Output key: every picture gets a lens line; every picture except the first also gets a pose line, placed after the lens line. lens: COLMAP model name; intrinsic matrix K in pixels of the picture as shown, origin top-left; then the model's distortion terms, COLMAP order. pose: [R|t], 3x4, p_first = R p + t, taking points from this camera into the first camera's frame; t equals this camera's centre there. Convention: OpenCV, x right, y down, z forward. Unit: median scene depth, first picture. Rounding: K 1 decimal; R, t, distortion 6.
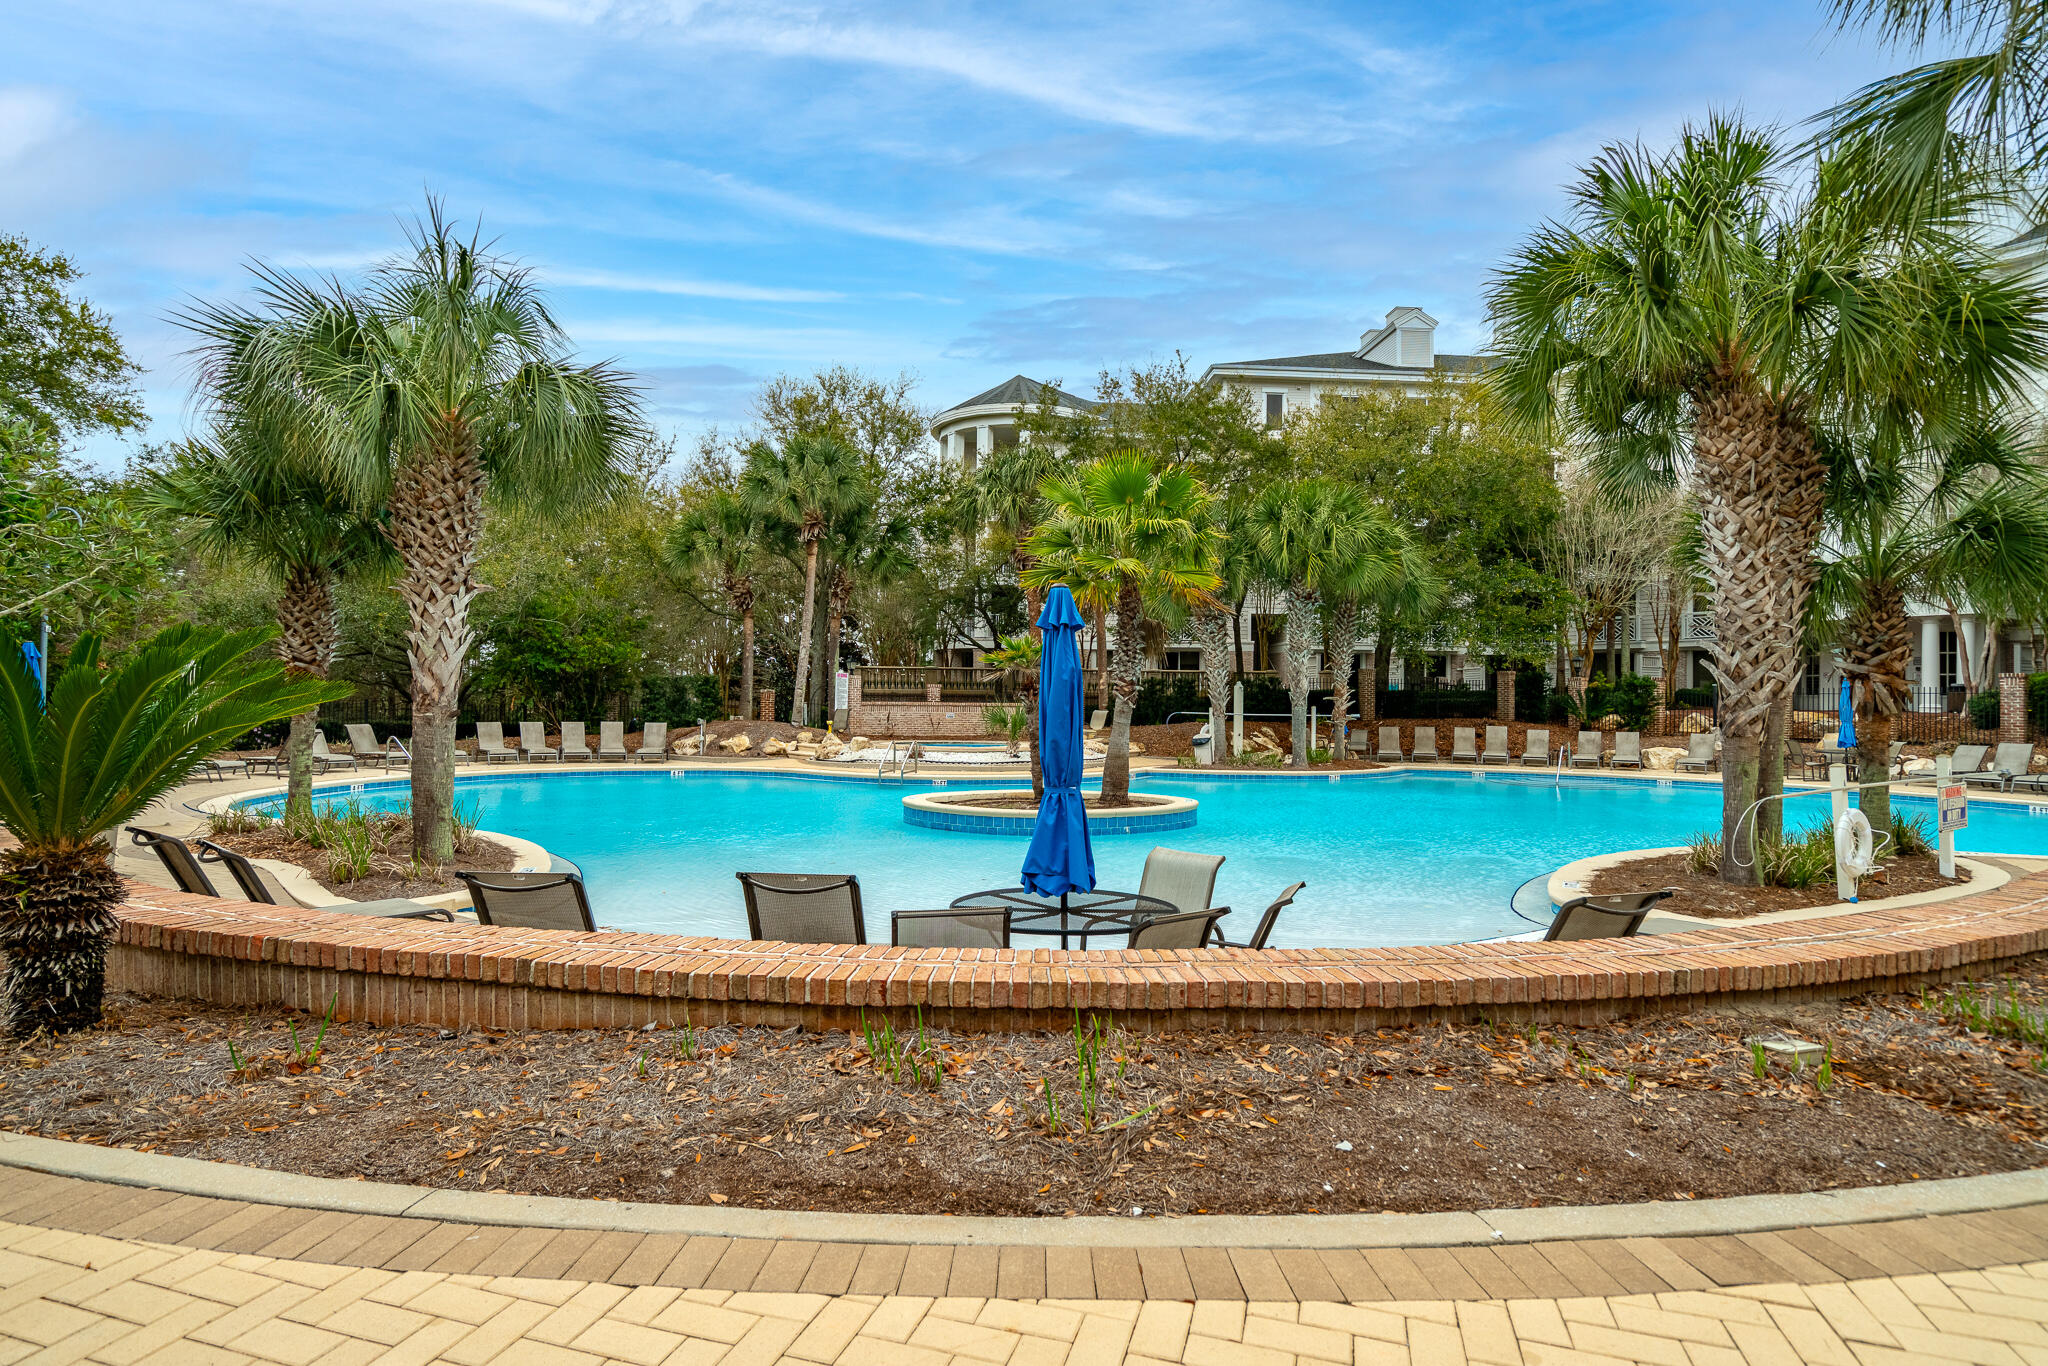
lens RADIAL K [[1055.2, 0, 1024.0], [0, 1055.2, 683.0], [0, 0, 1]] dist [0.004360, 0.000990]
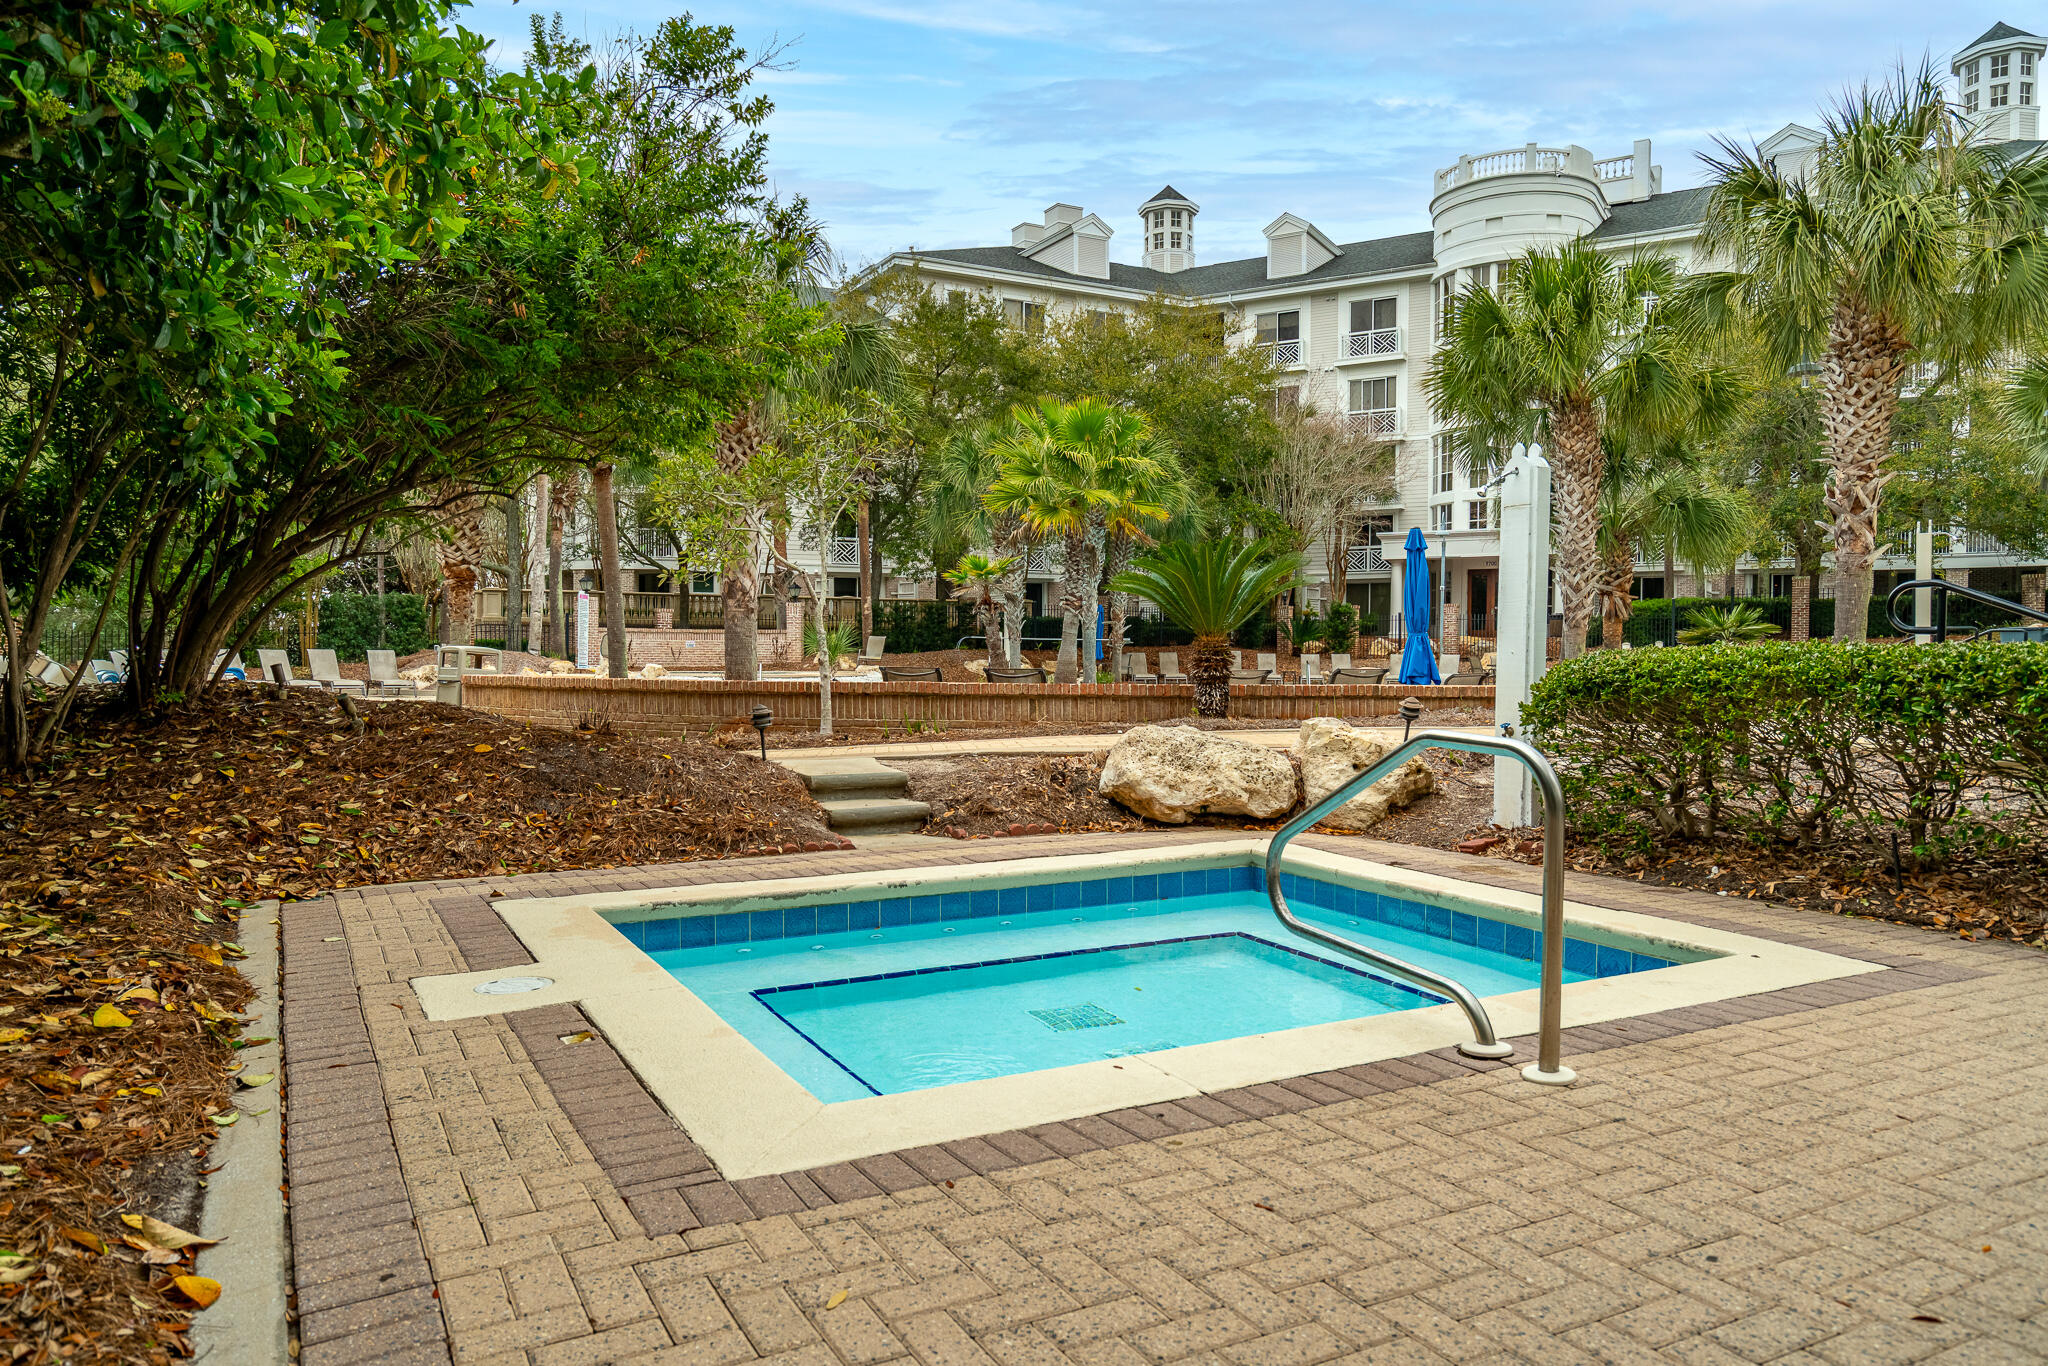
lens RADIAL K [[1384.1, 0, 1024.0], [0, 1384.1, 683.0], [0, 0, 1]] dist [0.003482, 0.000074]
pose [[0.915604, -0.015561, 0.401781, -0.775217], [-0.001347, 0.999127, 0.041766, 0.040579], [-0.402080, -0.038782, 0.914783, -0.482092]]
